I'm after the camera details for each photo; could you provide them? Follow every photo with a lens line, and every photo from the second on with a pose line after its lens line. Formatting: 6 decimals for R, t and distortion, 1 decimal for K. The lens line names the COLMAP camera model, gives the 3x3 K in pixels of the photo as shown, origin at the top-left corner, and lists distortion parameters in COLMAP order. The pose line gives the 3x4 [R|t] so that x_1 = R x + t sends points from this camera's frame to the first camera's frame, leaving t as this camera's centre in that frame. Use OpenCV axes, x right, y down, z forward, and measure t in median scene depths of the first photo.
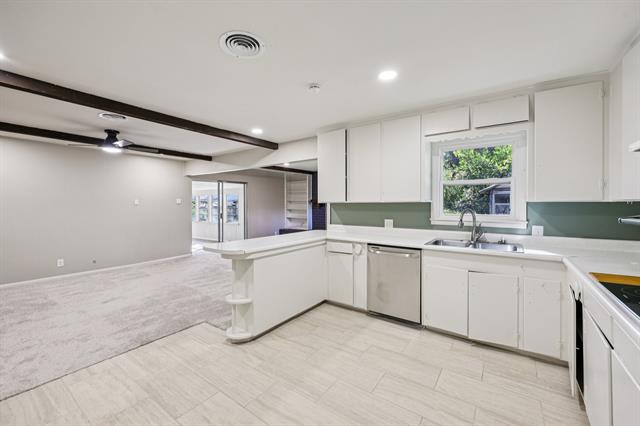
lens RADIAL K [[262.7, 0, 322.3], [0, 262.7, 209.0], [0, 0, 1]] dist [0.001338, -0.000521]
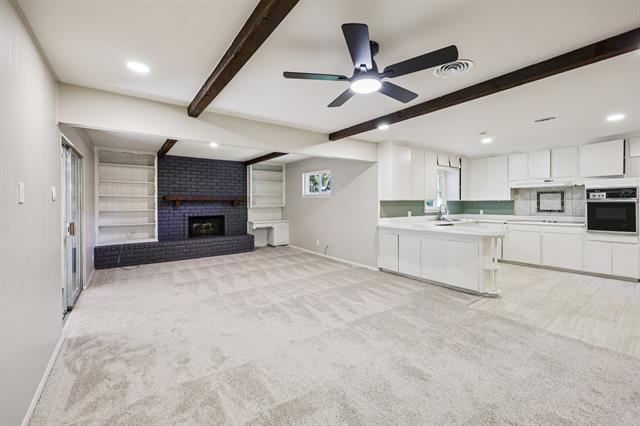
lens RADIAL K [[262.7, 0, 319.3], [0, 262.7, 206.9], [0, 0, 1]] dist [0.001338, -0.000521]
pose [[0.322133, -0.016358, 0.946553, -1.369471], [0.020084, 0.999744, 0.010443, -0.014141], [-0.946481, 0.015646, 0.322379, 0.988024]]
